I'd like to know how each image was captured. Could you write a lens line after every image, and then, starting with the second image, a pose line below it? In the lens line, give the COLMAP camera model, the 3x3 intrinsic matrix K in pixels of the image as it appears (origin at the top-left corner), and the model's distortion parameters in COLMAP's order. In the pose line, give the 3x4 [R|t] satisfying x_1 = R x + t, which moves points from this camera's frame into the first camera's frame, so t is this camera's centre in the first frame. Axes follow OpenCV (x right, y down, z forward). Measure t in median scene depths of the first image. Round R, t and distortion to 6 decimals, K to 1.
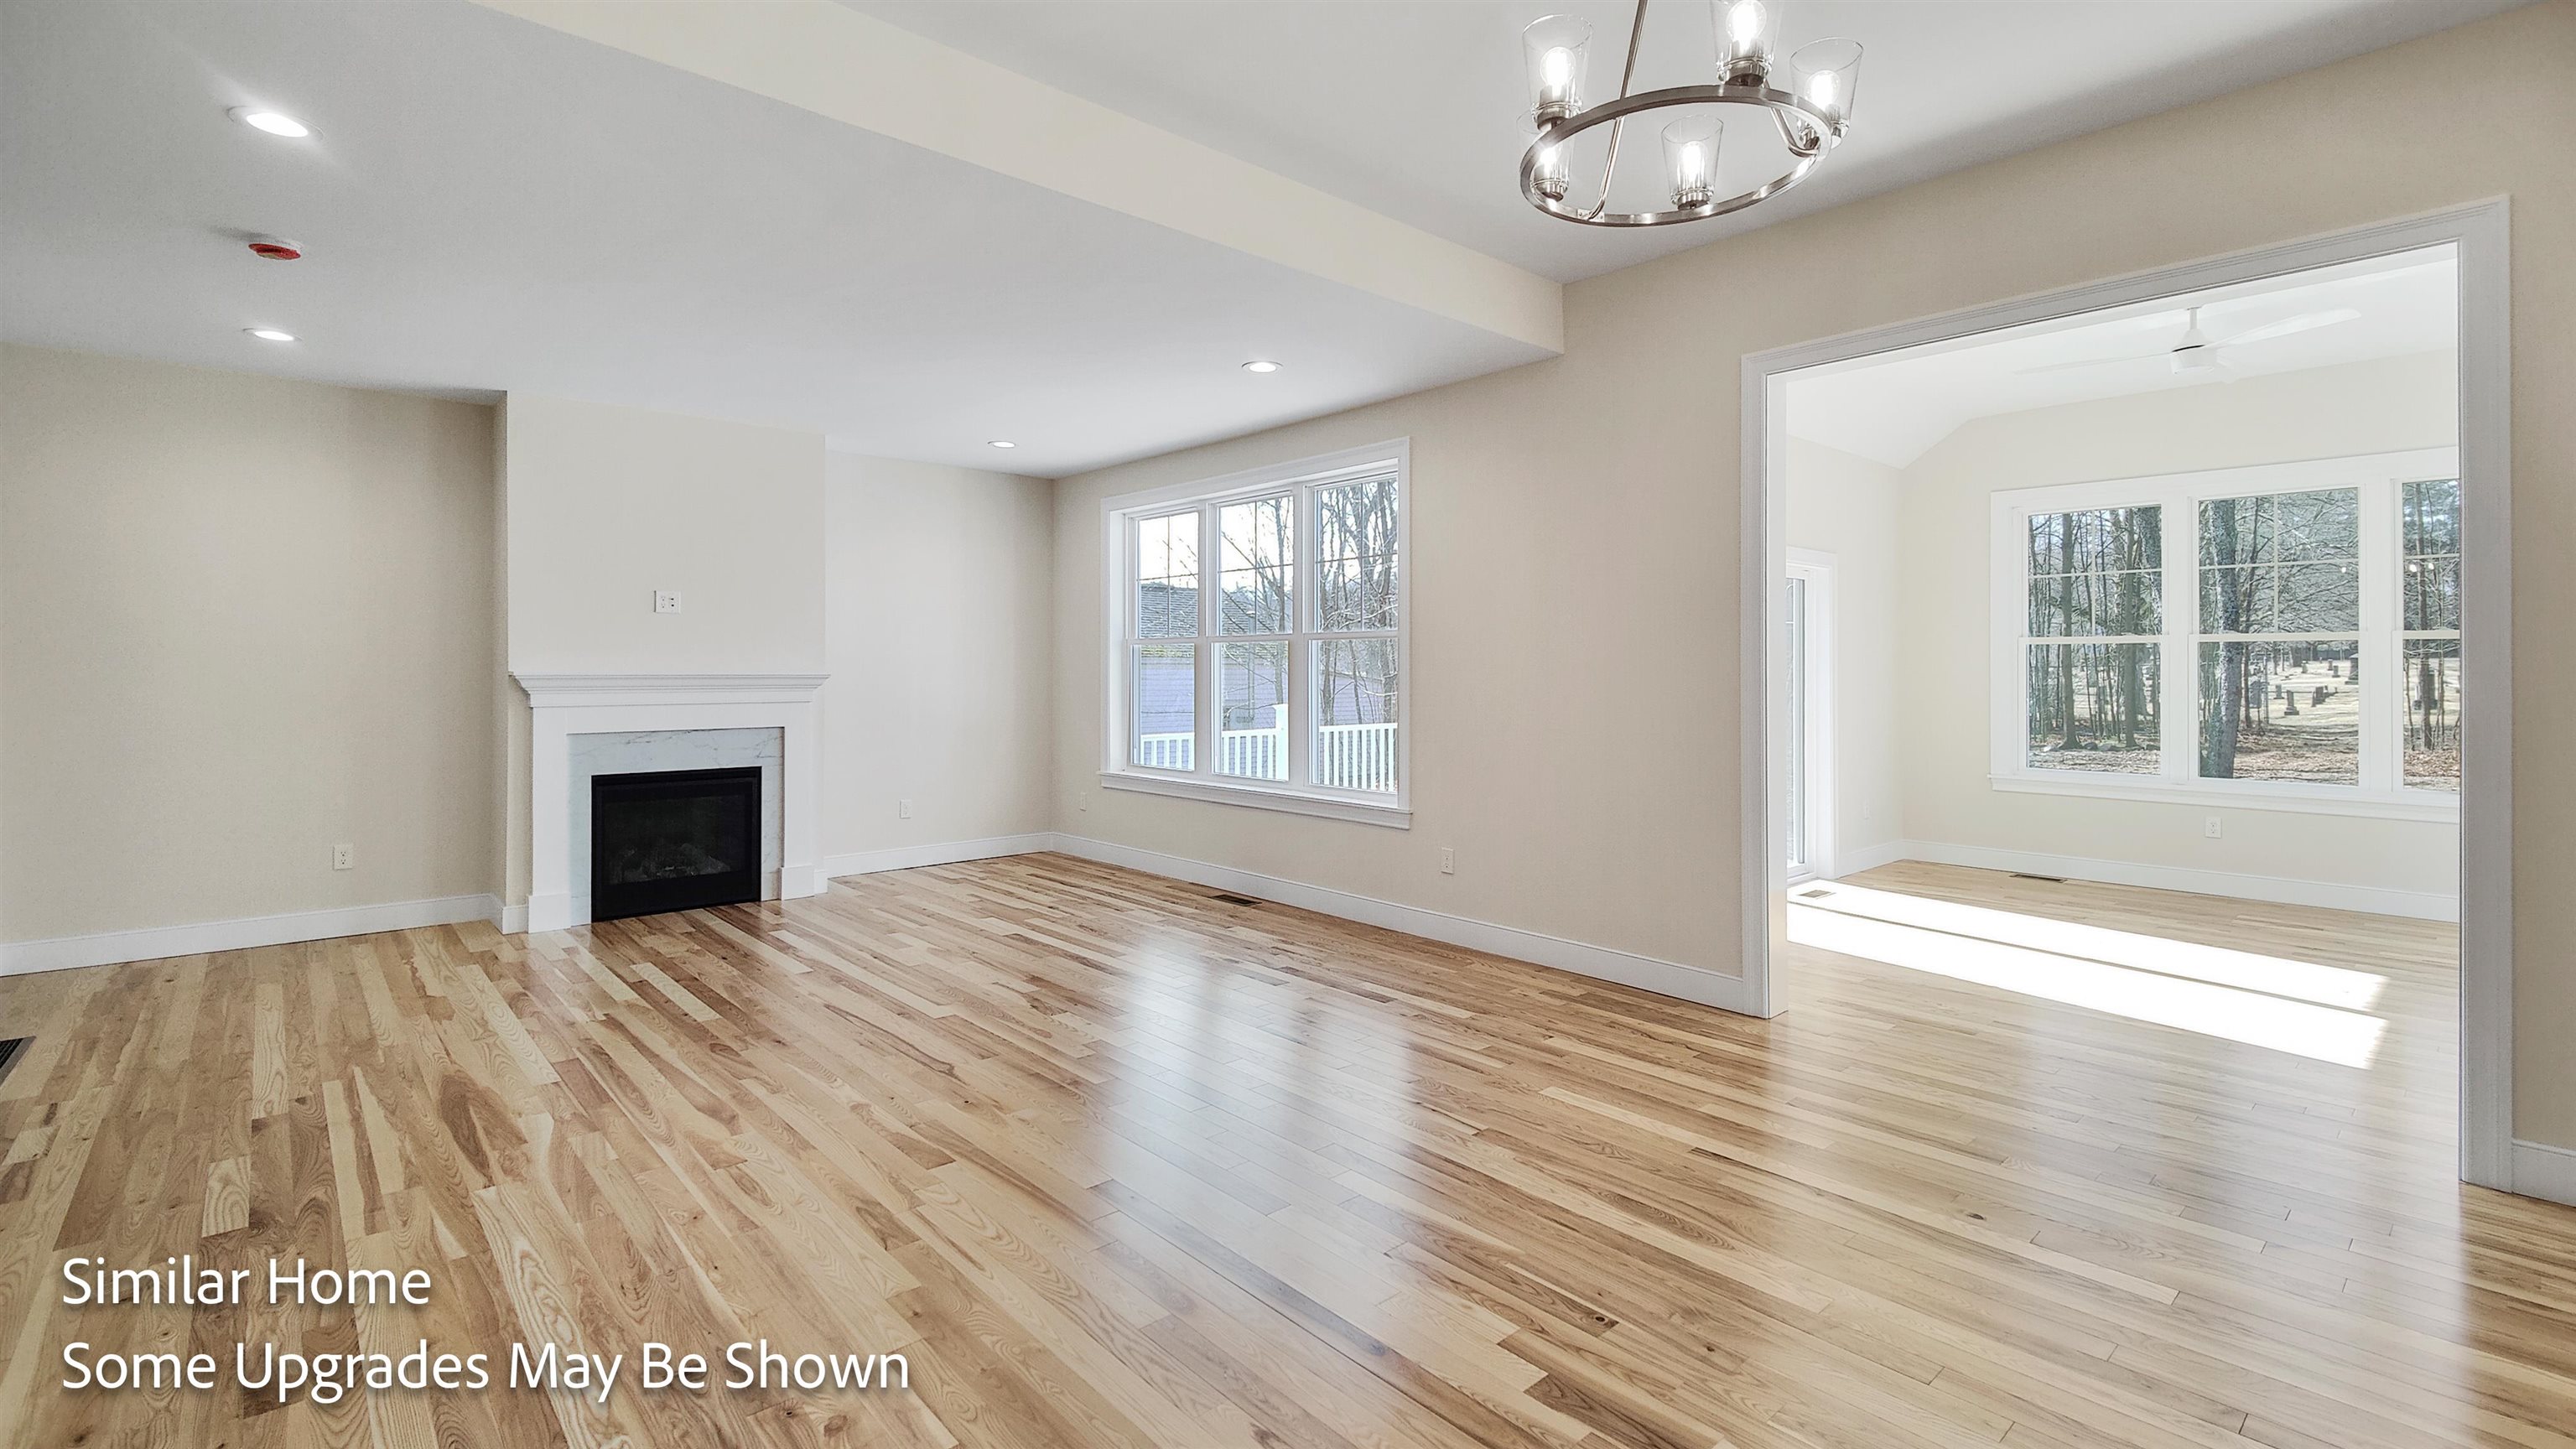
lens RADIAL K [[1128.7, 0, 1295.5], [0, 1128.7, 684.7], [0, 0, 1]] dist [0.000264, -0.001103]
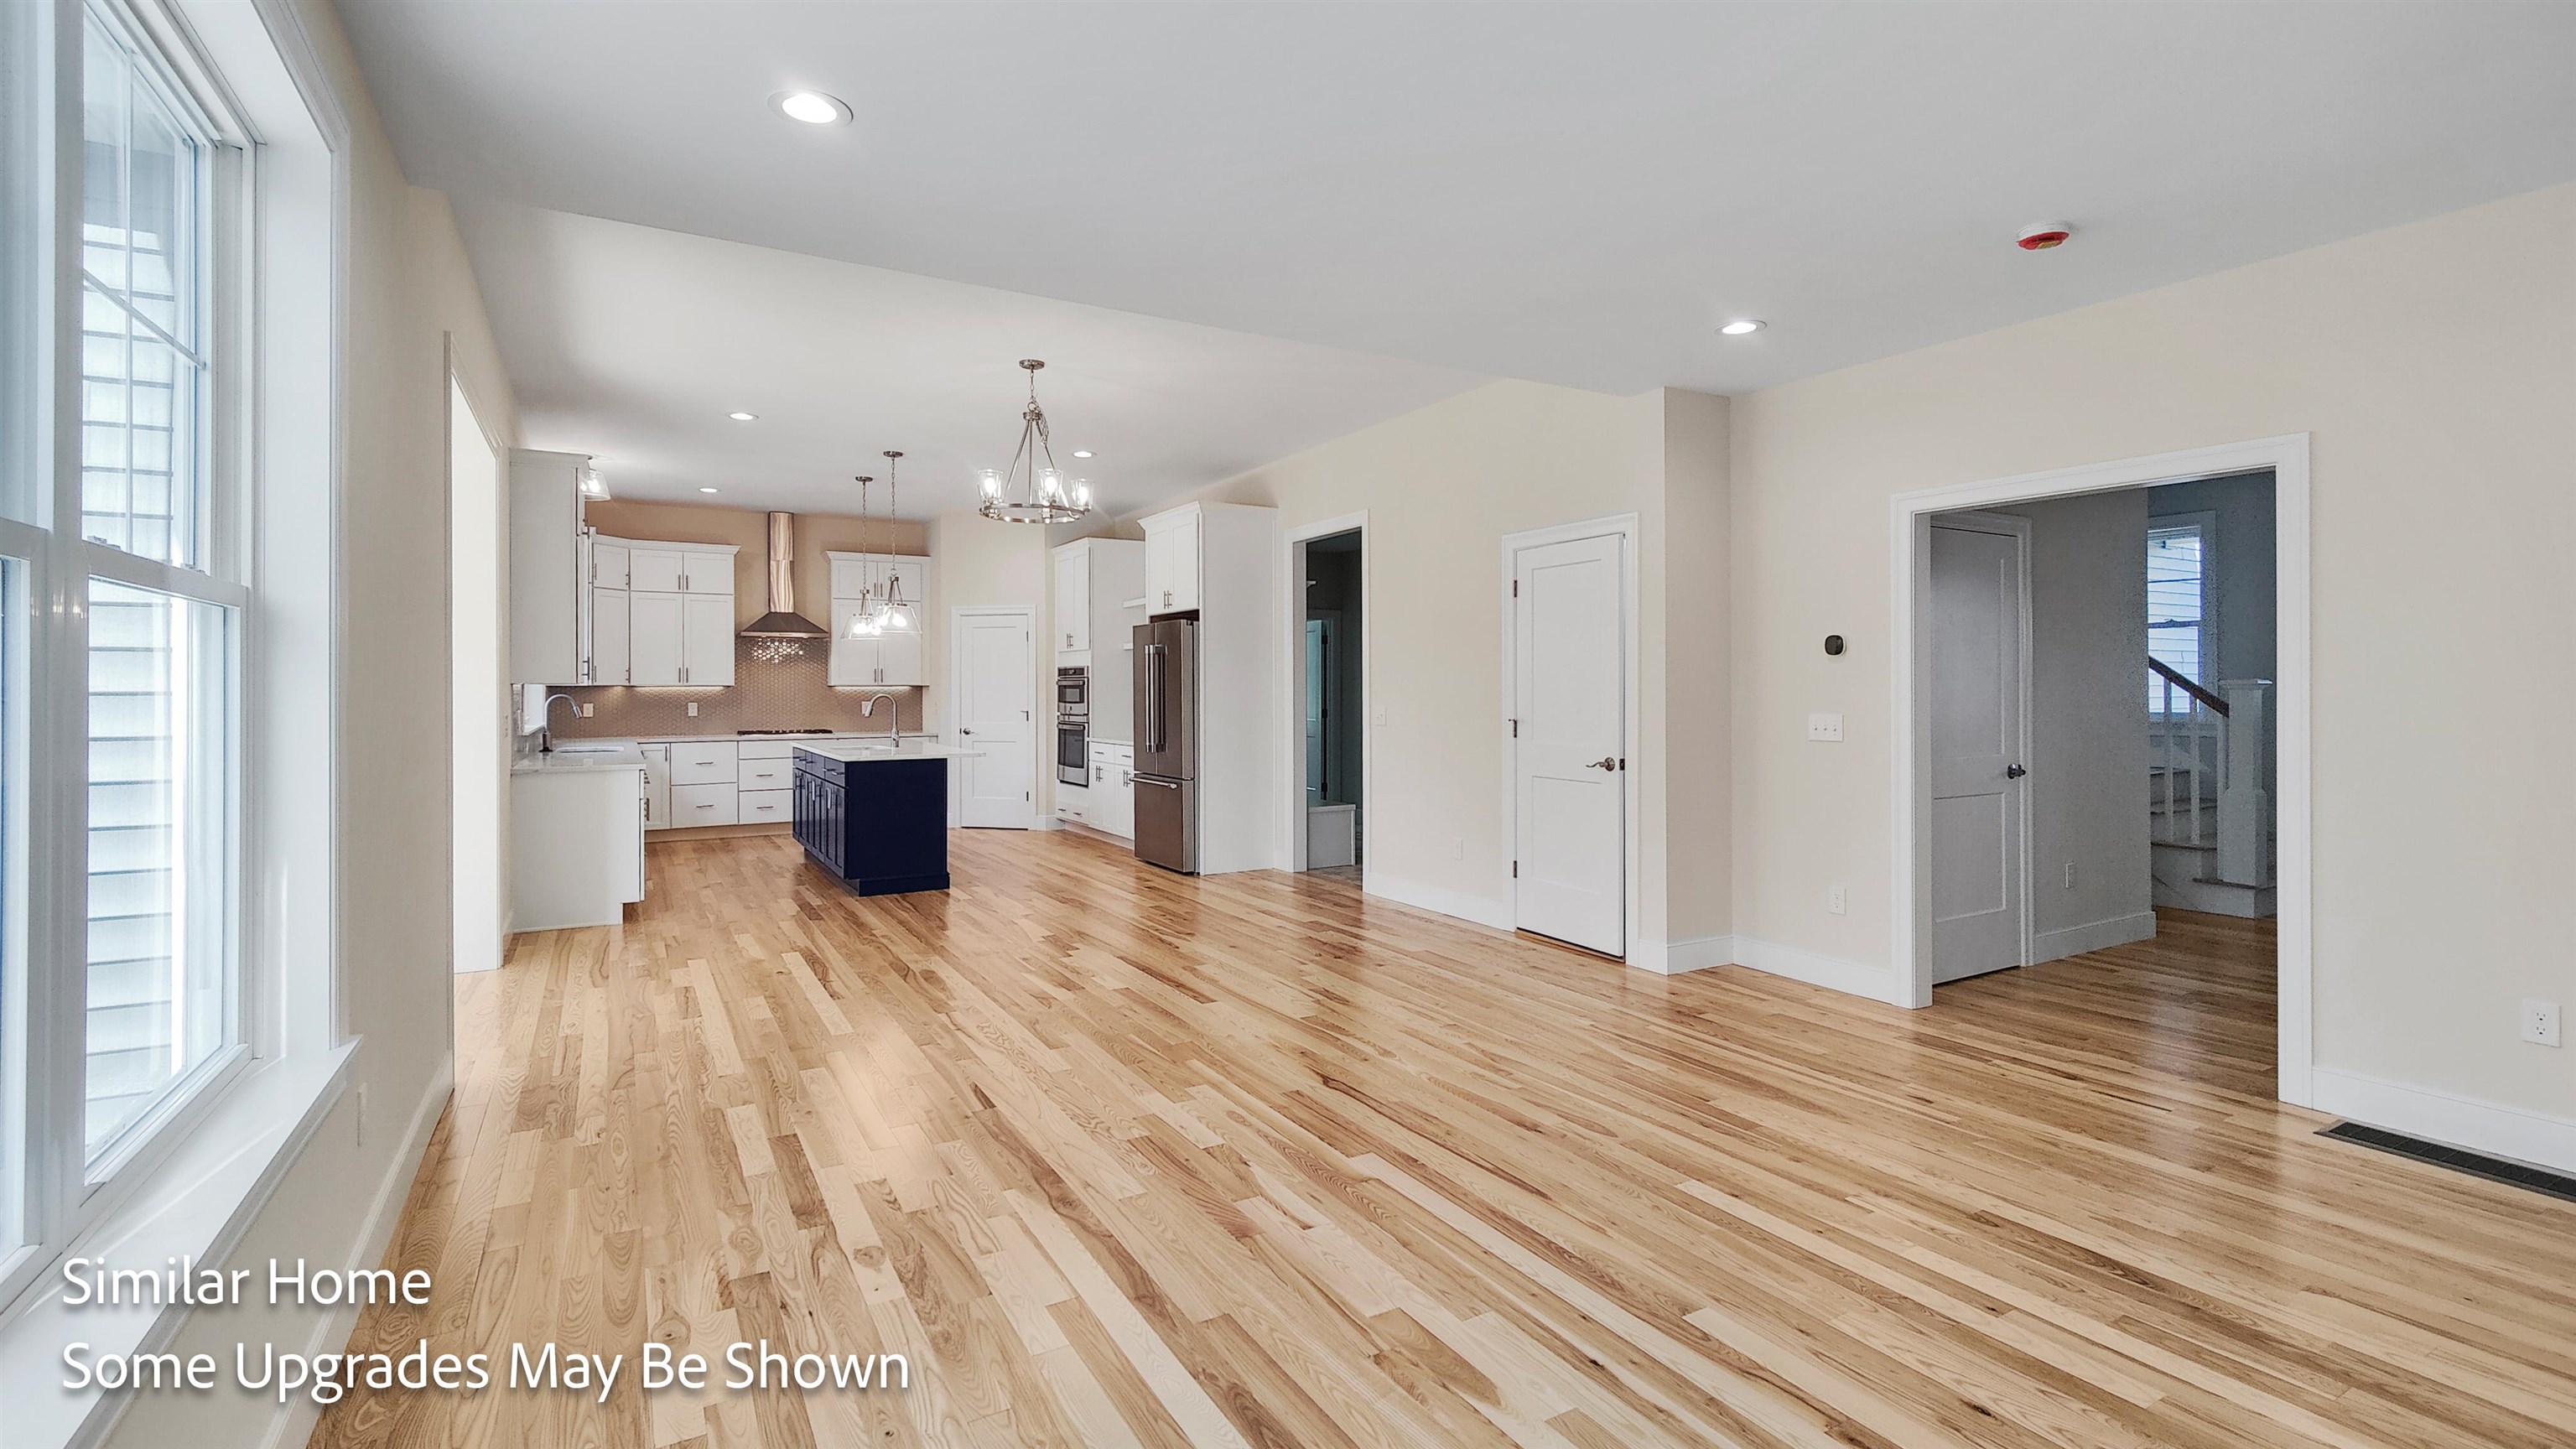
lens RADIAL K [[1145.6, 0, 1287.0], [0, 1145.6, 685.1], [0, 0, 1]] dist [0.020932, -0.000548]
pose [[-0.979282, 0.001526, 0.202498, -0.464364], [0.003400, 0.999955, 0.008907, -0.028076], [-0.202475, 0.009411, -0.979242, 1.950145]]
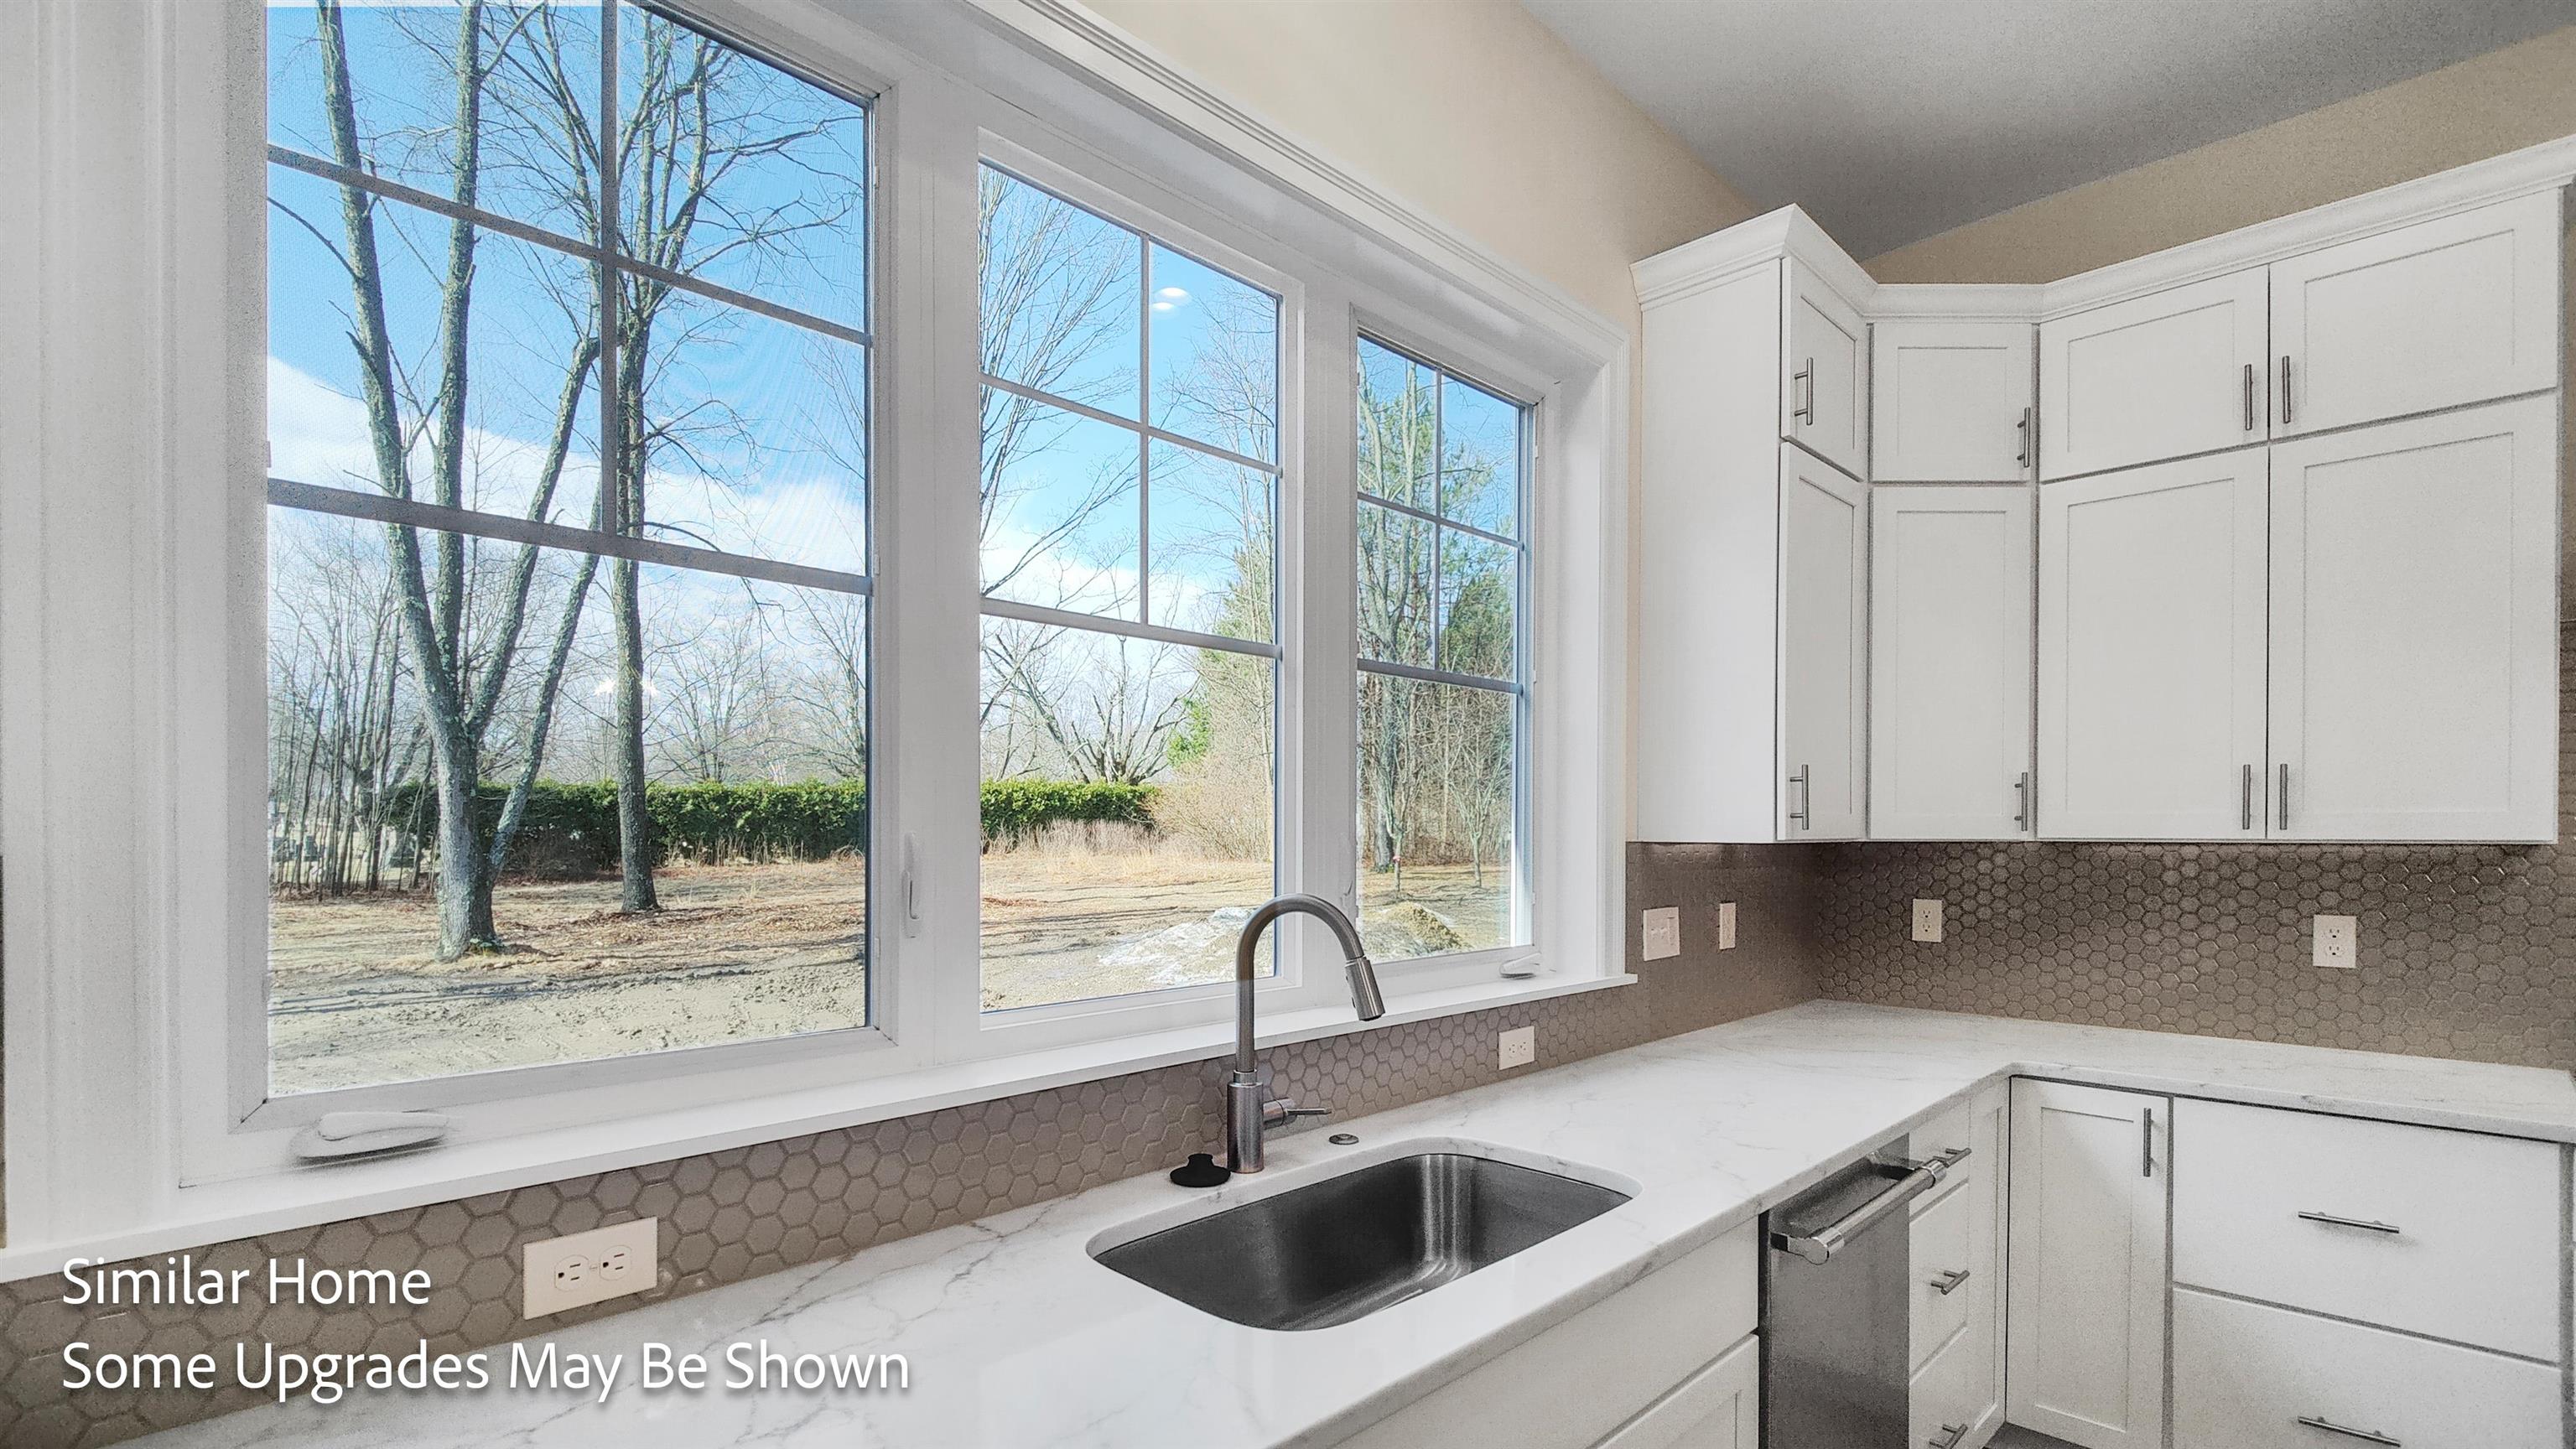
lens RADIAL K [[1165.3, 0, 1282.9], [0, 1165.3, 841.4], [0, 0, 1]] dist [0.003462, 0.000110]
pose [[-0.045271, -0.008134, 0.998942, 0.839103], [0.012032, 0.999890, 0.008687, -0.019651], [-0.998902, 0.012413, -0.045168, 0.180275]]
